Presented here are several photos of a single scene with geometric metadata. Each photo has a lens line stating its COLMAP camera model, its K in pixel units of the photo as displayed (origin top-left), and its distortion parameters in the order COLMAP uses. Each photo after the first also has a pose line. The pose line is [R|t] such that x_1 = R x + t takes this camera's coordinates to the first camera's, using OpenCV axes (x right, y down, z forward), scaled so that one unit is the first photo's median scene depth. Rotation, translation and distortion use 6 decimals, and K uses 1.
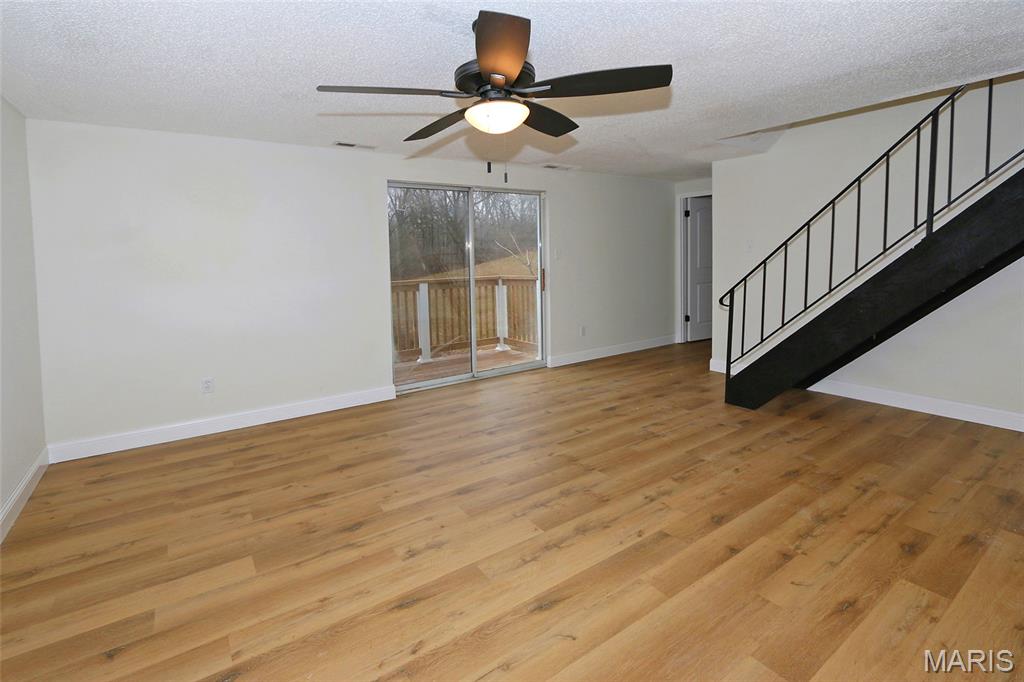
lens RADIAL K [[473.3, 0, 512.0], [0, 473.3, 341.0], [0, 0, 1]] dist [0.000236, -0.000171]
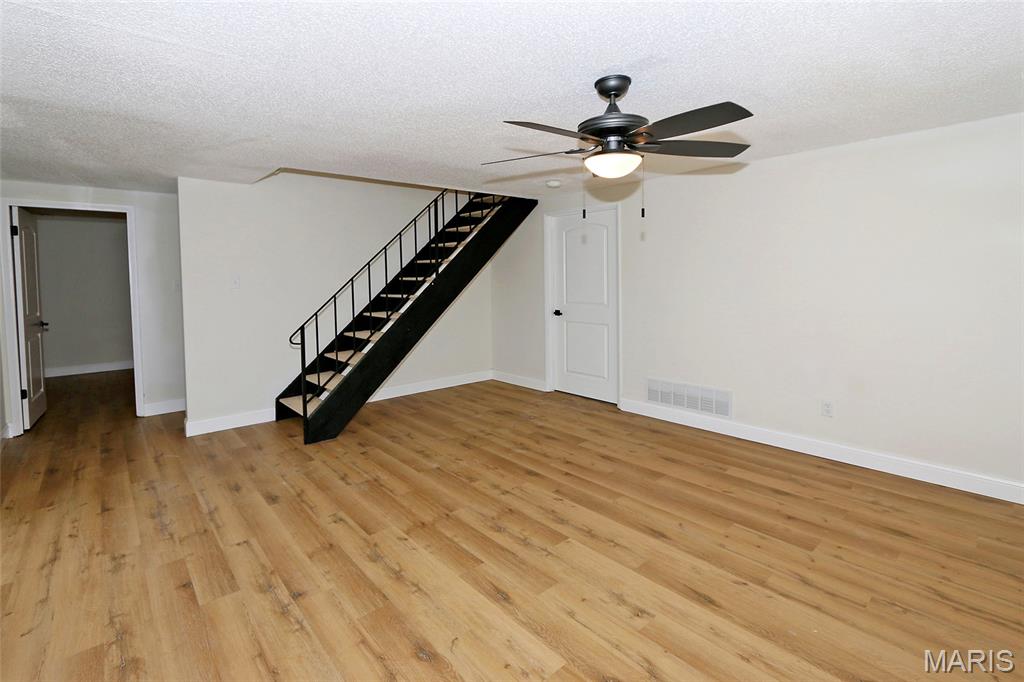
lens RADIAL K [[473.3, 0, 512.0], [0, 473.3, 341.0], [0, 0, 1]] dist [0.000236, -0.000171]
pose [[-0.103295, -0.106439, 0.988939, -0.870103], [0.188742, 0.974096, 0.124555, -0.193609], [-0.976579, 0.199521, -0.080530, 1.007924]]
